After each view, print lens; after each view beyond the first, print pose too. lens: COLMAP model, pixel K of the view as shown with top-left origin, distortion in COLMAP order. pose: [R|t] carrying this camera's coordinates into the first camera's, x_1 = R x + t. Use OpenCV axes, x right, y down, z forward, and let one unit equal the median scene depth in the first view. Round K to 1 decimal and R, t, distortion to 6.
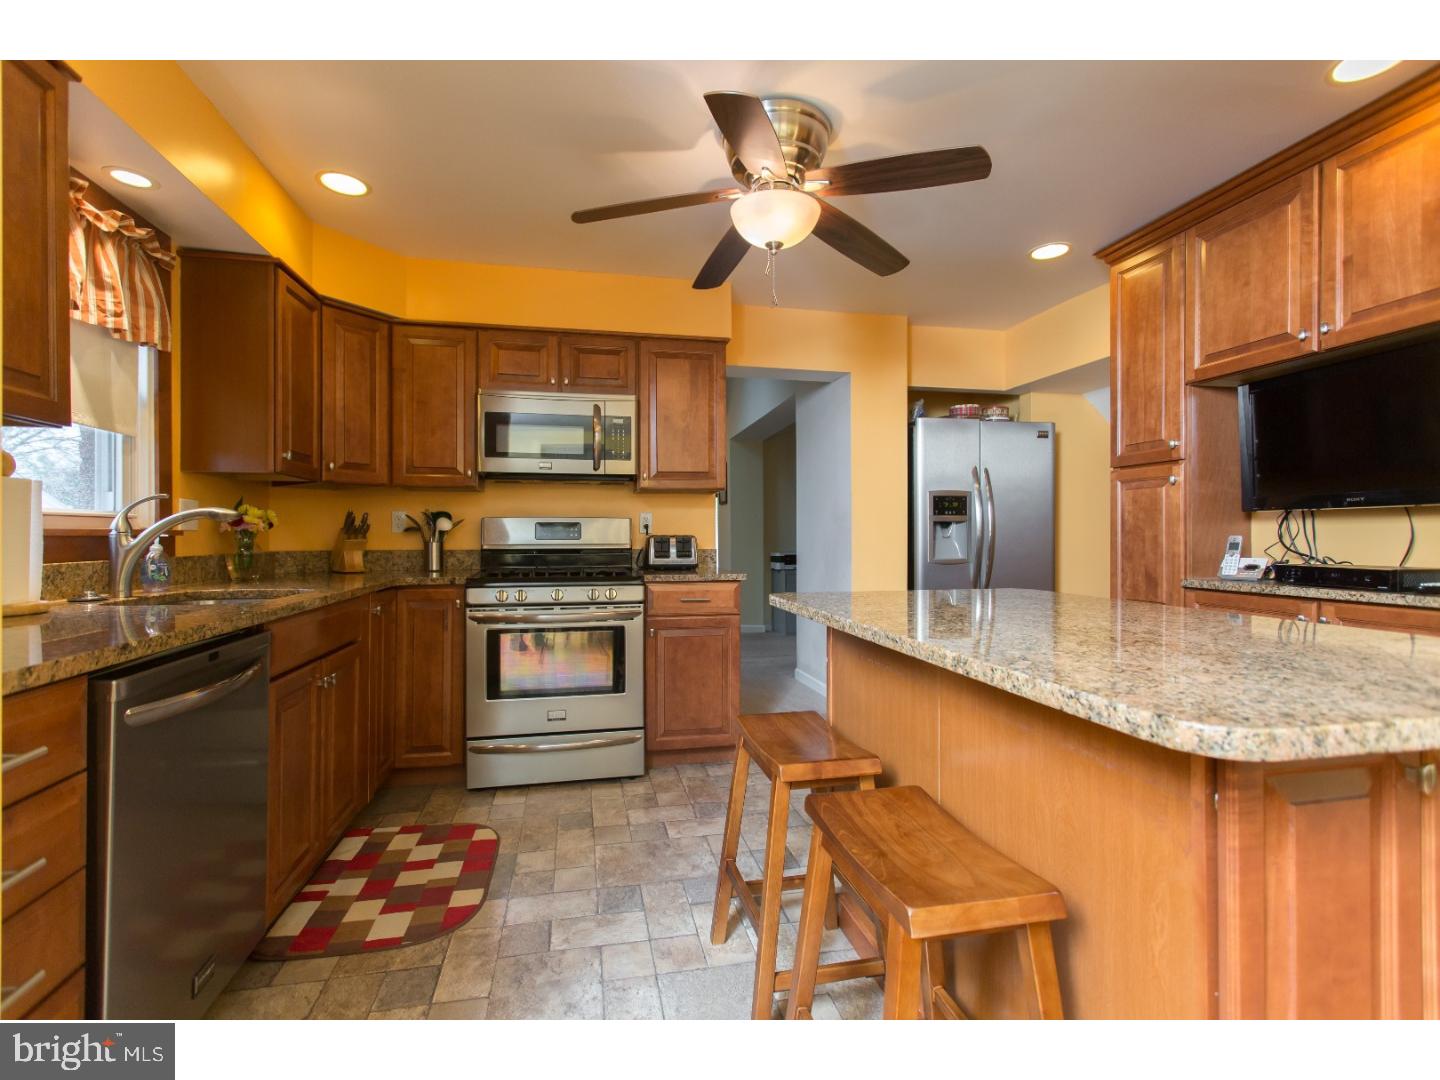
lens RADIAL K [[678.4, 0, 715.4], [0, 678.4, 537.5], [0, 0, 1]] dist [0.023145, 0.000888]
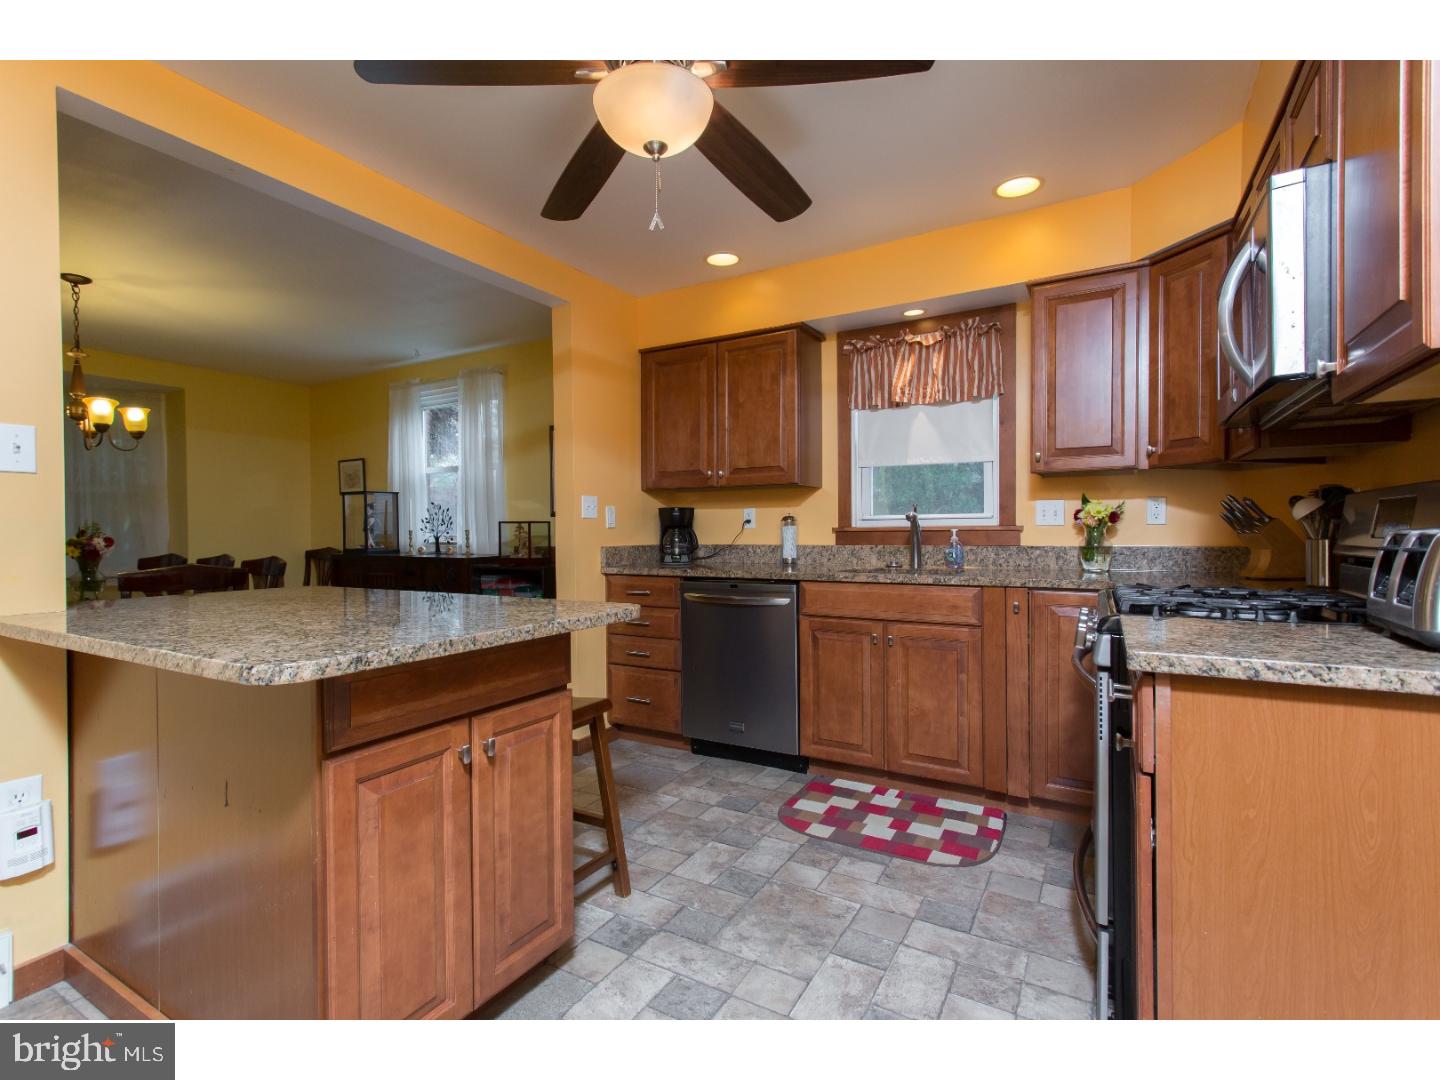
lens RADIAL K [[678.4, 0, 713.9], [0, 678.4, 536.8], [0, 0, 1]] dist [0.023145, 0.000888]
pose [[-0.670362, 0.007892, -0.741992, 0.603724], [0.001916, 0.999959, 0.008904, -0.001671], [0.742032, 0.004547, -0.670349, 1.546049]]
